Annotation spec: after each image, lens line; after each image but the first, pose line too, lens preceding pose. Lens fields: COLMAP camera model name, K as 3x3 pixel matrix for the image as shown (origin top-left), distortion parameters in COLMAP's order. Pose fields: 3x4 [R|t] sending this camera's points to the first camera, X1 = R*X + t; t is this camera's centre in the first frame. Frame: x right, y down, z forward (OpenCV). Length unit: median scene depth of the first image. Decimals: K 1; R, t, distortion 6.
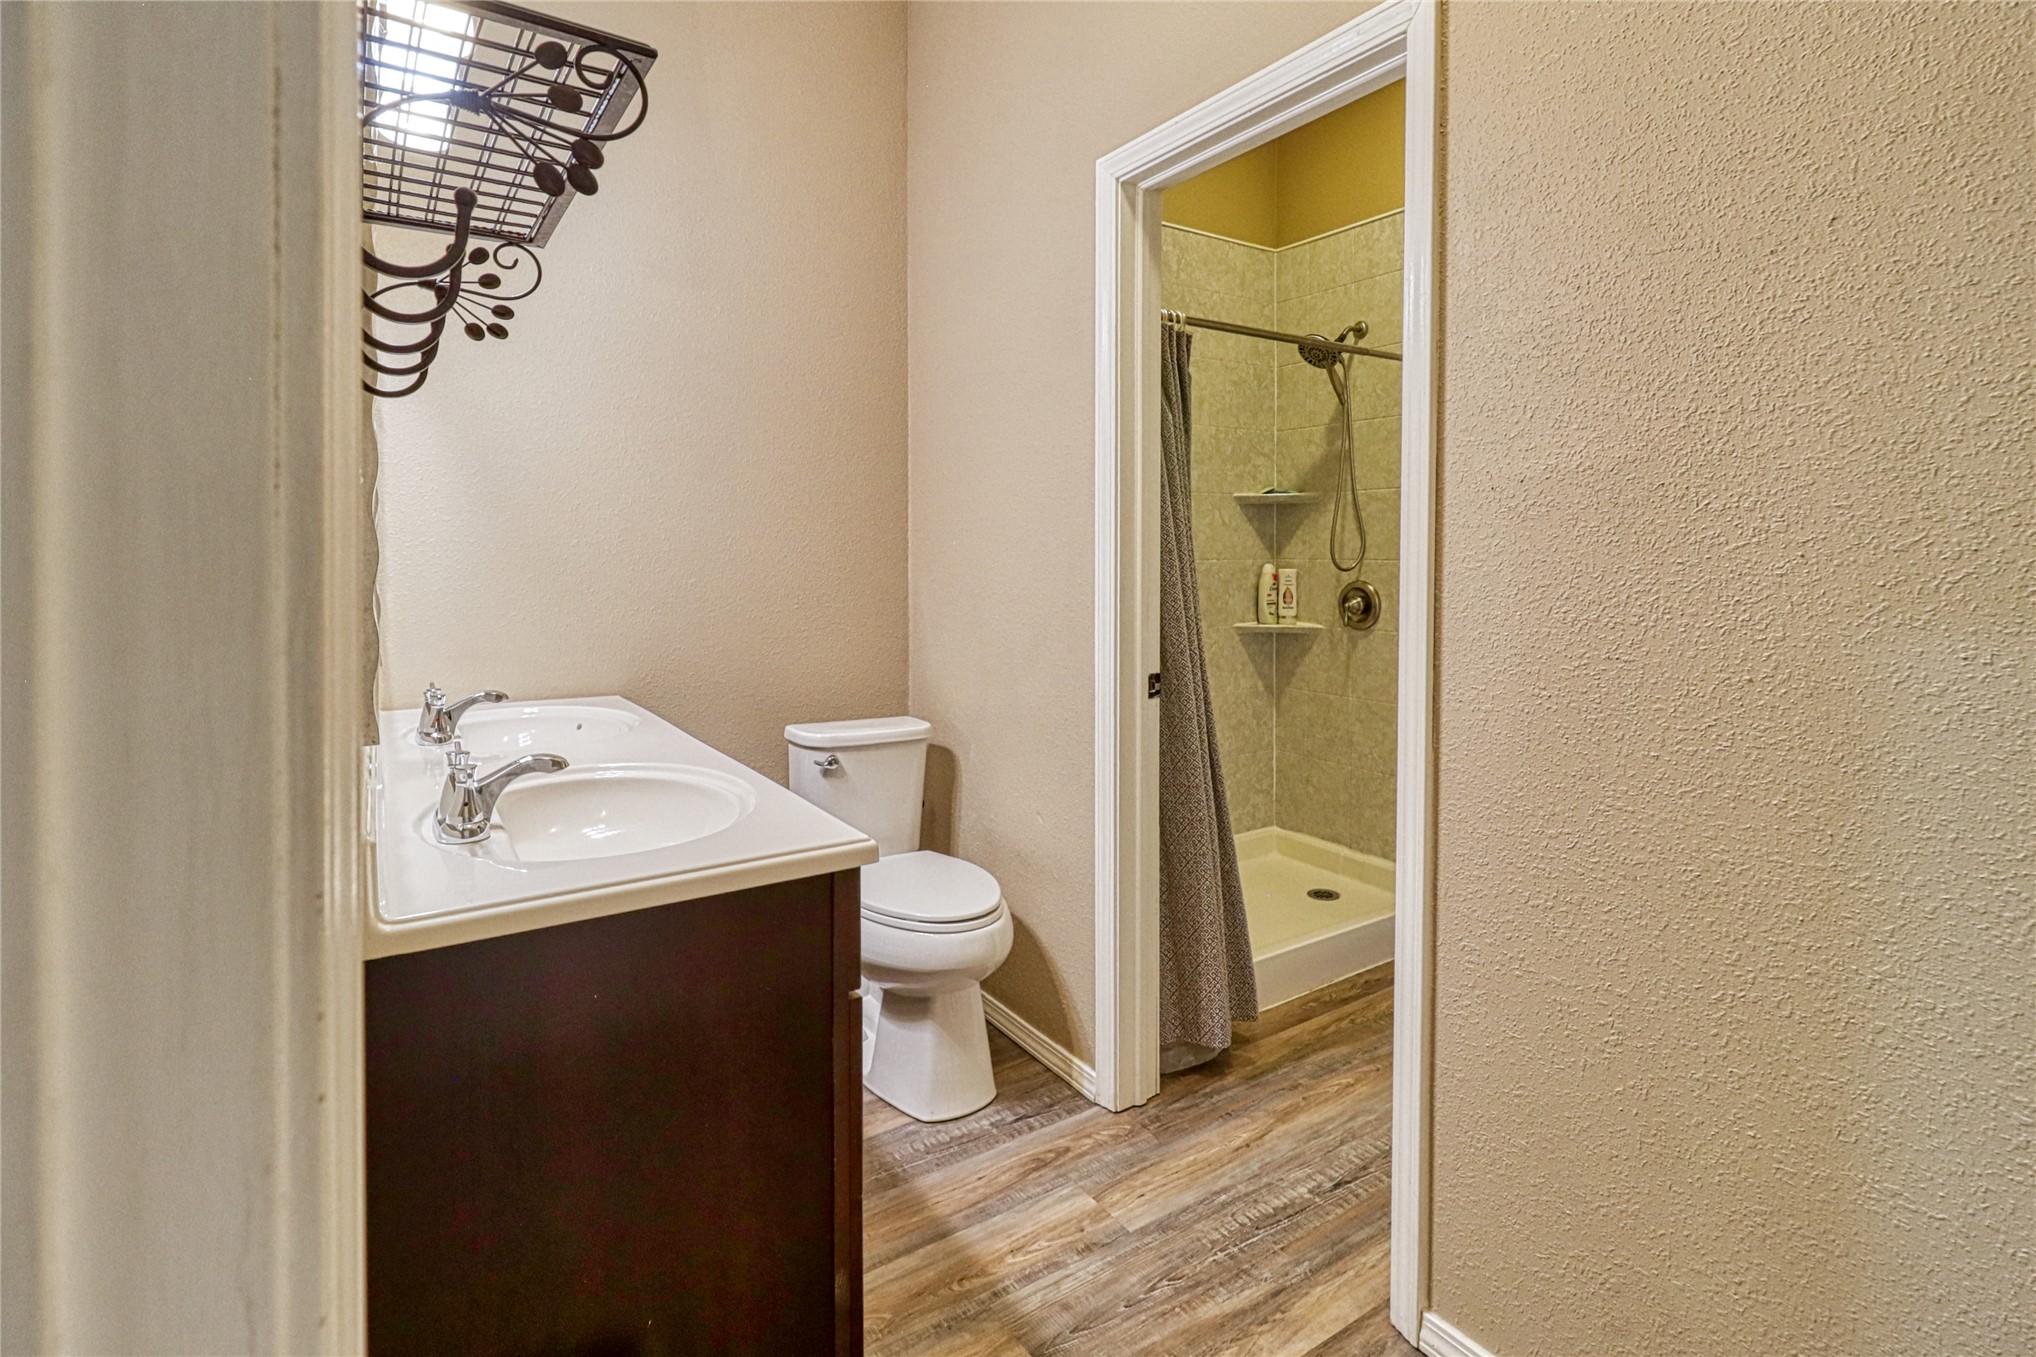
lens RADIAL K [[946.6, 0, 1027.6], [0, 946.6, 720.8], [0, 0, 1]] dist [0.001947, 0.000146]
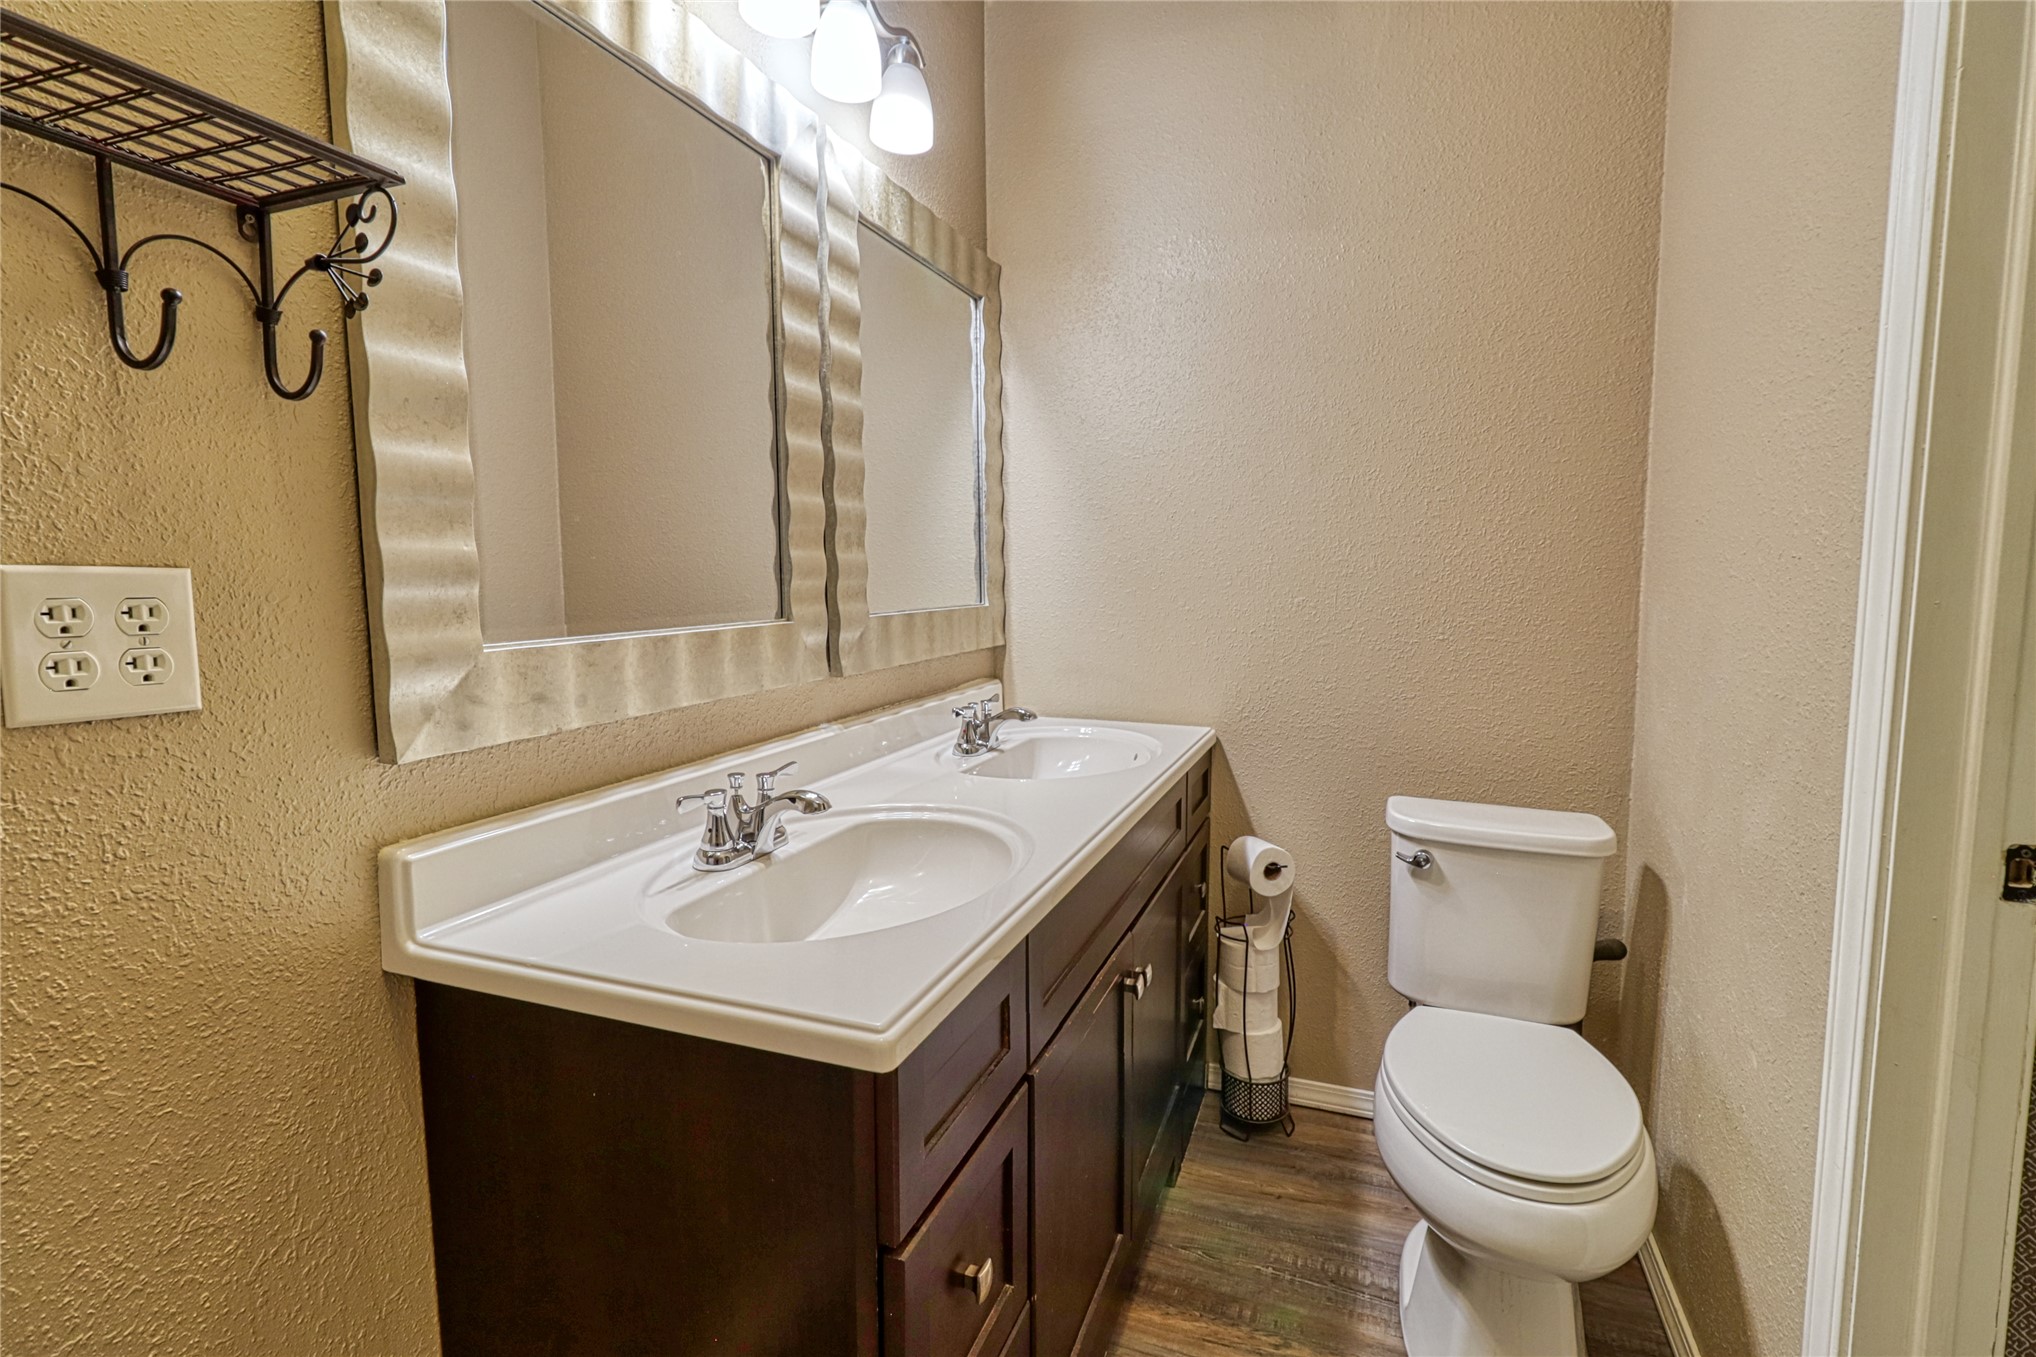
lens RADIAL K [[946.6, 0, 1027.6], [0, 946.6, 720.8], [0, 0, 1]] dist [0.001947, 0.000146]
pose [[0.588727, 0.123202, -0.798888, 0.195735], [-0.134527, 0.989467, 0.053455, -0.065672], [0.797059, 0.076001, 0.599100, 0.387890]]
